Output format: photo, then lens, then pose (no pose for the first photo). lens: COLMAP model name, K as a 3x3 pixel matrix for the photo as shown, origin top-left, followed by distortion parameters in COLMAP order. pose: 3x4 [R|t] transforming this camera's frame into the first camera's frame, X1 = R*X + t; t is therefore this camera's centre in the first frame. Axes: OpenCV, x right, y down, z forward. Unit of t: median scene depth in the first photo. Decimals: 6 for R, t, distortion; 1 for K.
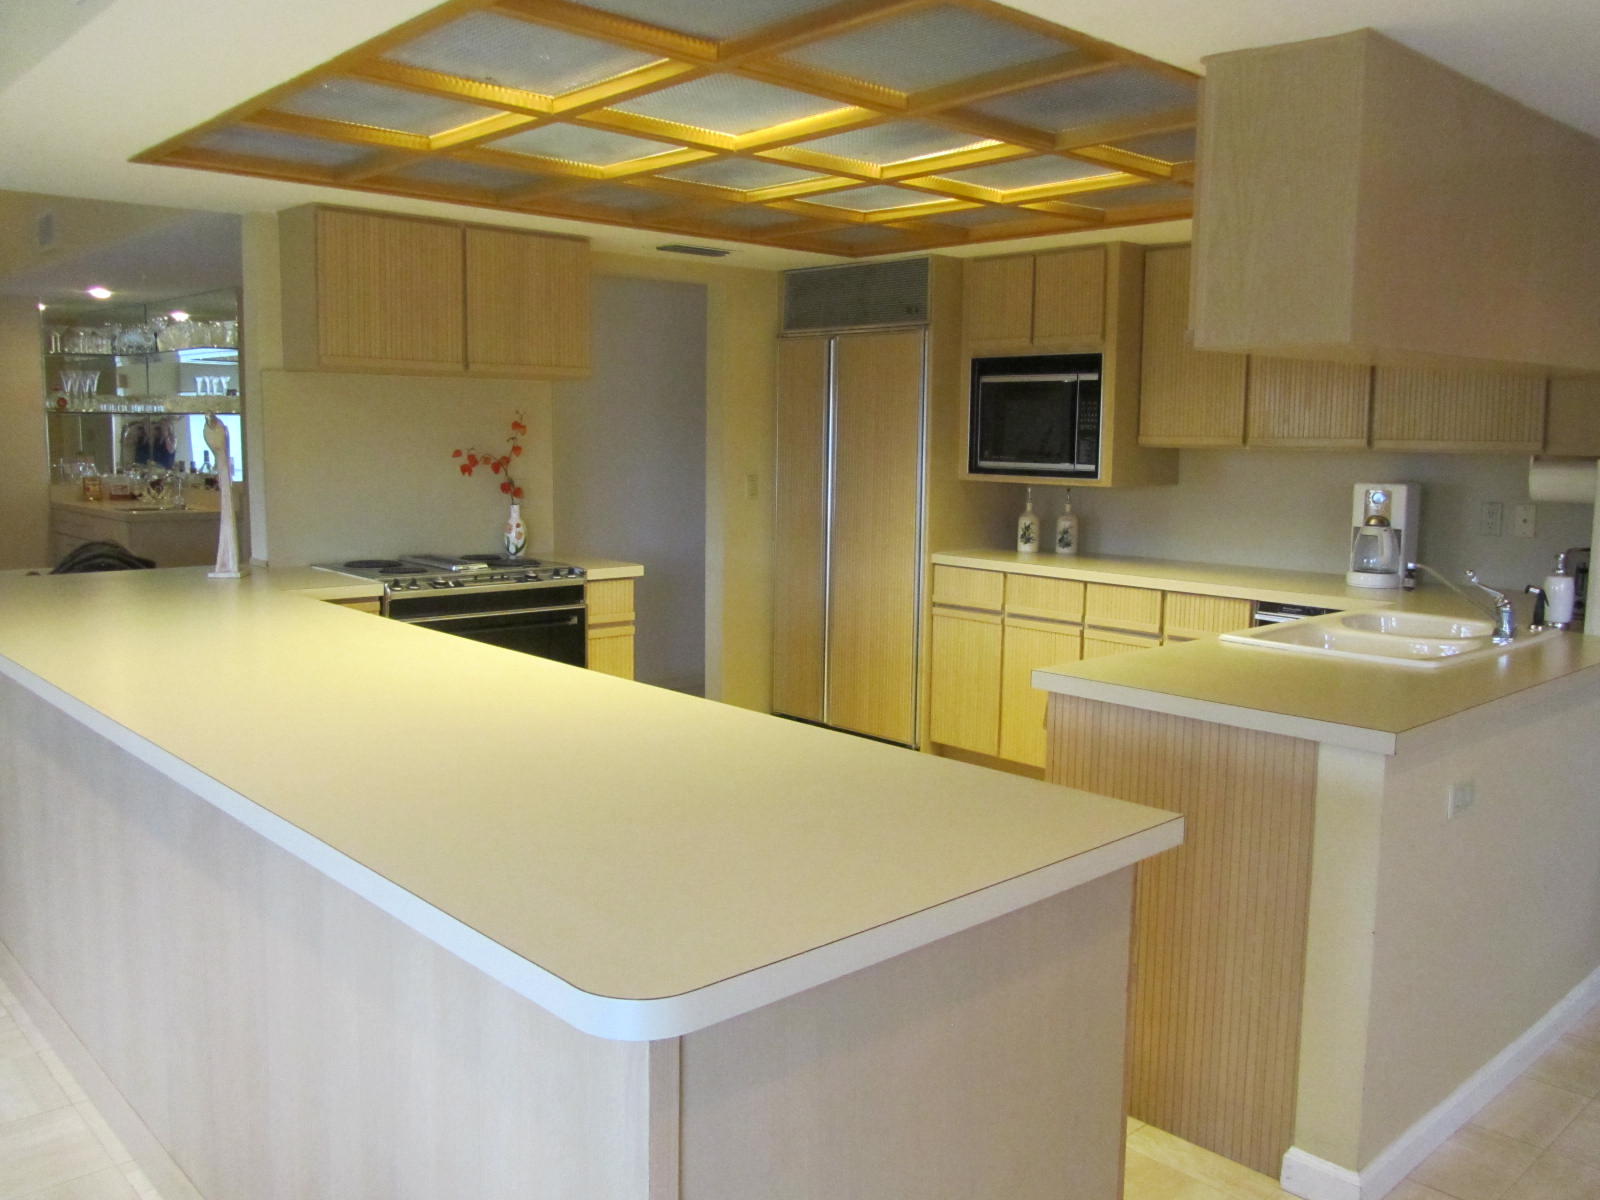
lens RADIAL K [[1325.2, 0, 797.9], [0, 1325.2, 592.2], [0, 0, 1]] dist [-0.034647, 0.002687]
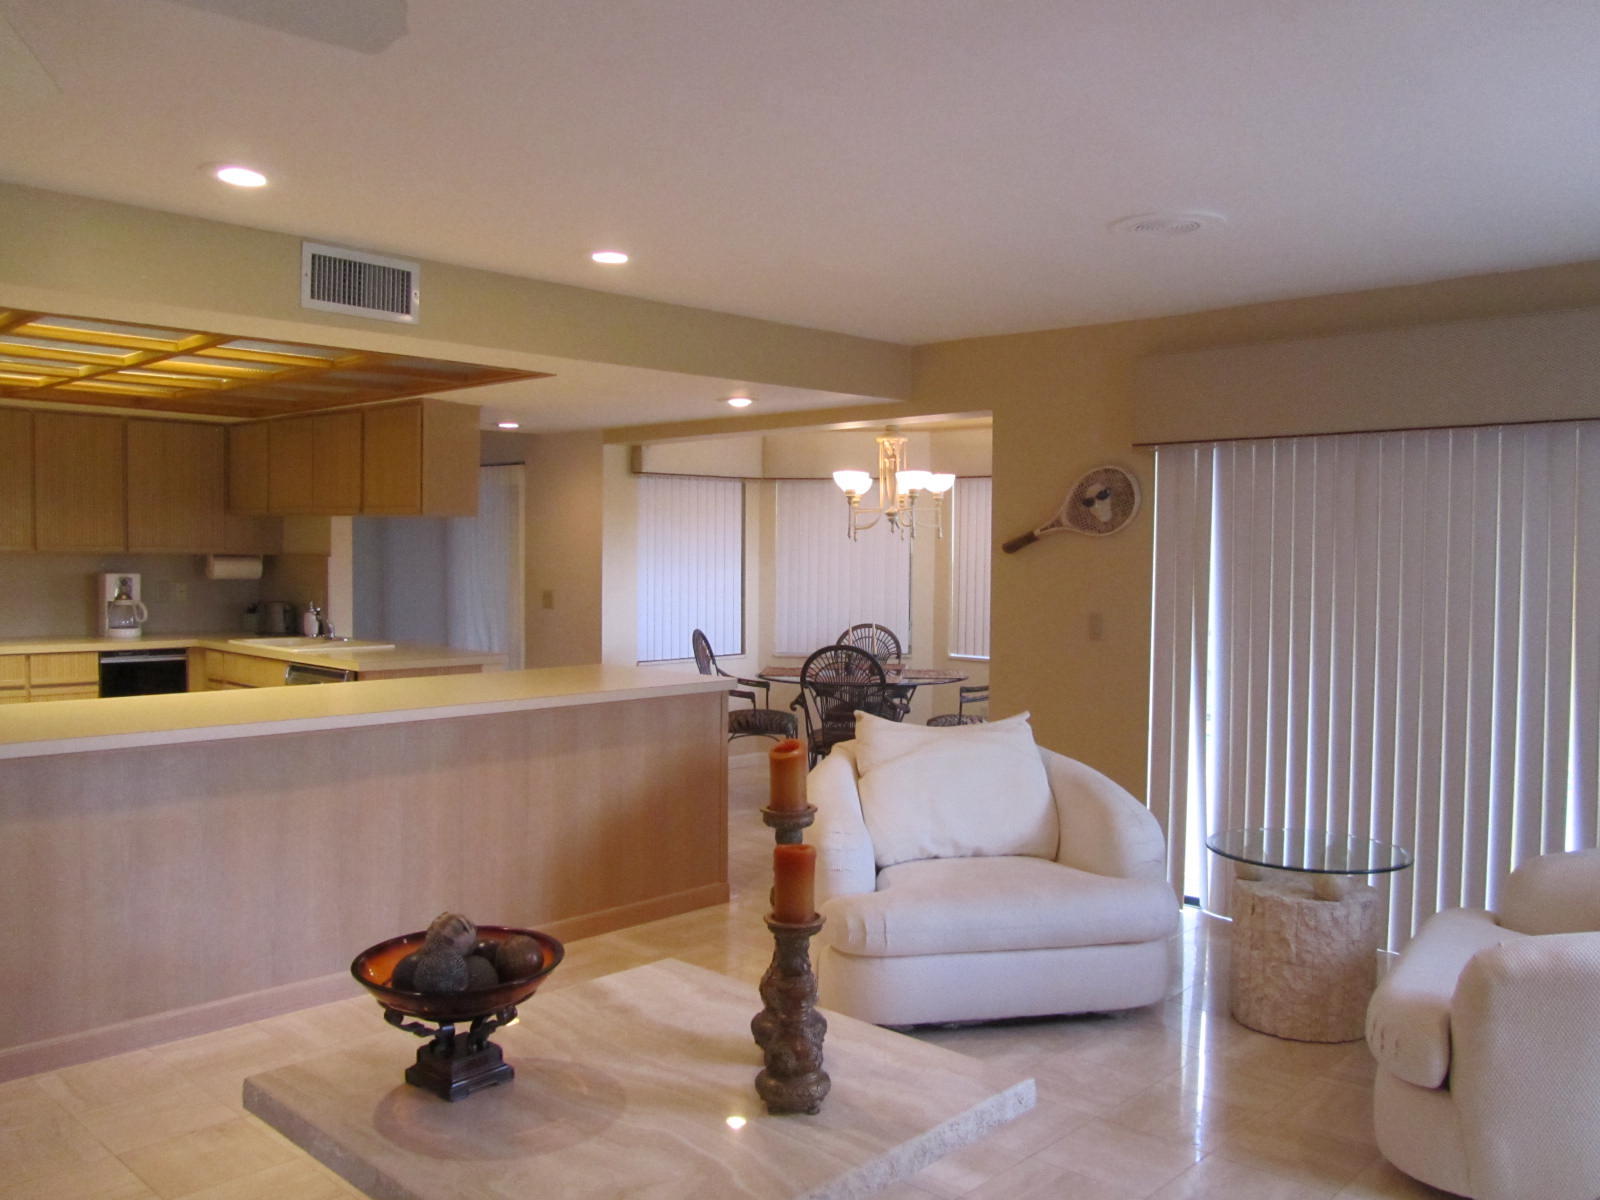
lens RADIAL K [[1325.2, 0, 797.9], [0, 1325.2, 592.2], [0, 0, 1]] dist [-0.034647, 0.002687]
pose [[-0.055620, -0.045247, 0.997426, -1.067742], [0.105624, 0.993100, 0.050941, -0.047129], [-0.992849, 0.108186, -0.050457, 0.227568]]
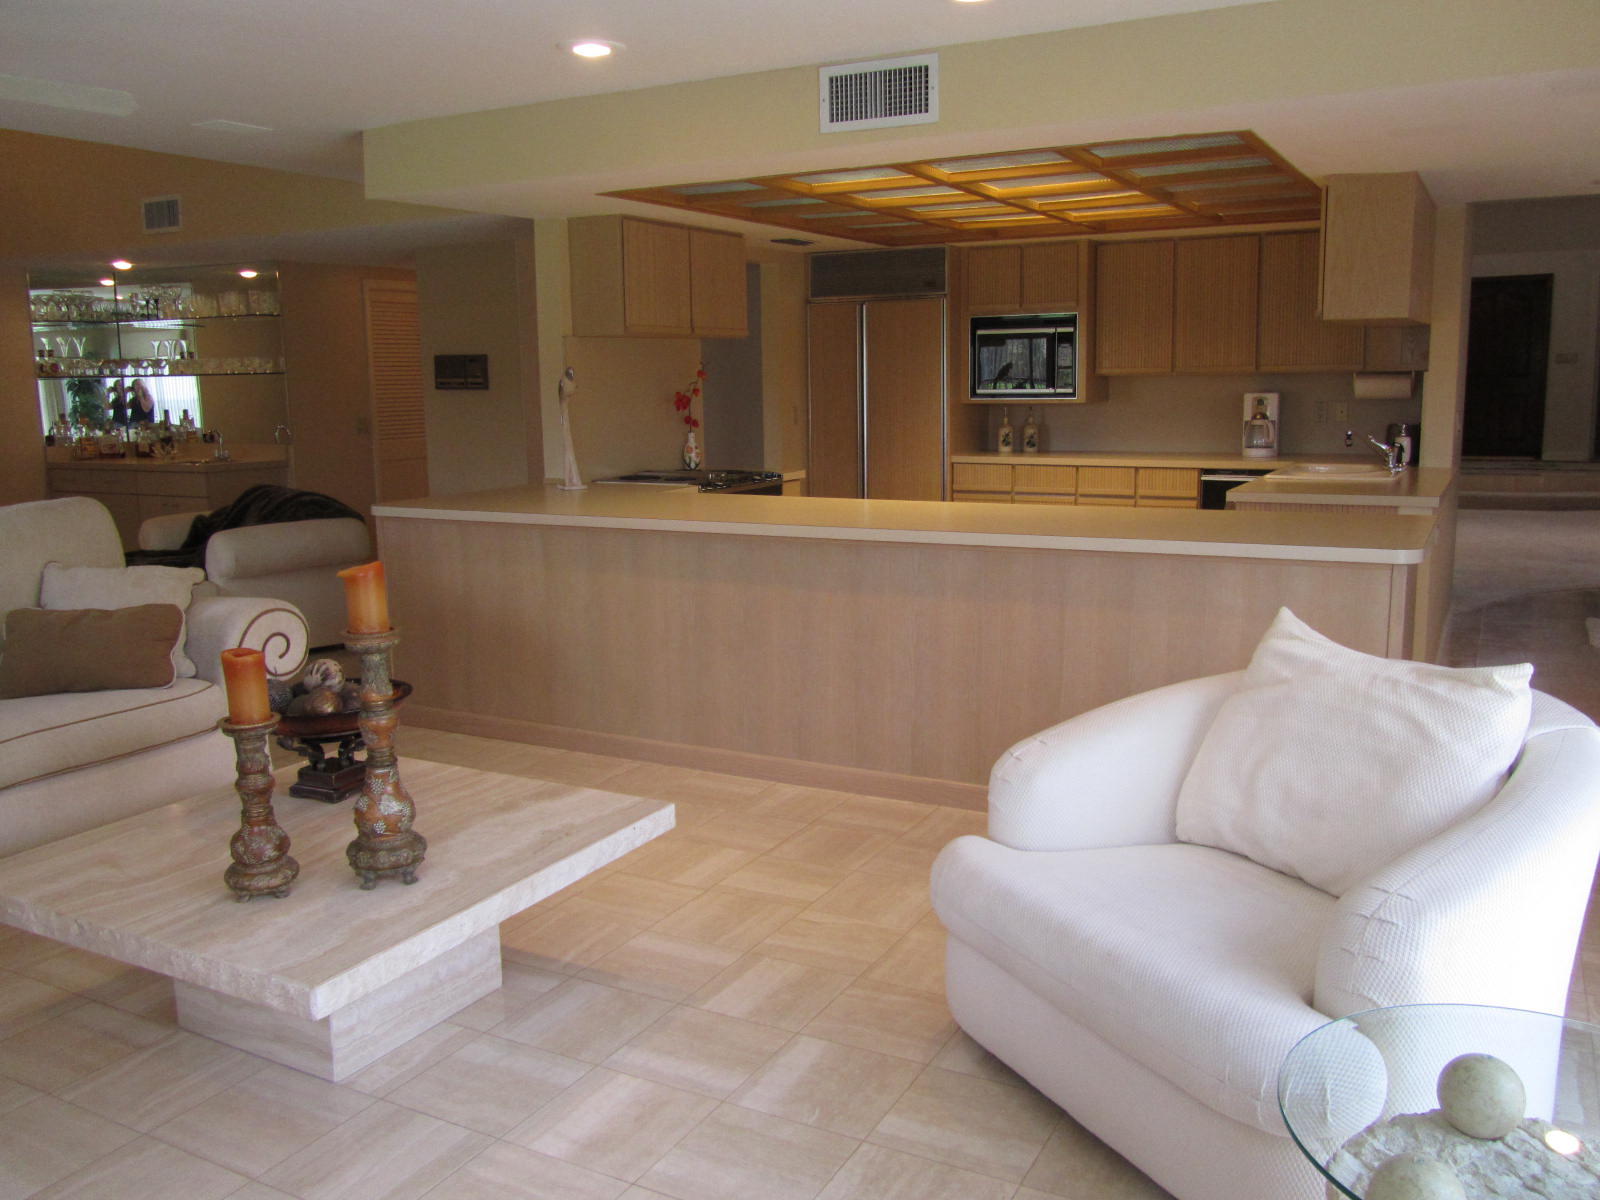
lens RADIAL K [[1317.5, 0, 800.0], [0, 1317.5, 600.0], [0, 0, 1]] dist [-0.013632, 0.002776]
pose [[0.945880, -0.083516, 0.313585, -0.549184], [0.068436, 0.995920, 0.058813, 0.033312], [-0.317217, -0.034170, 0.947737, -0.323039]]
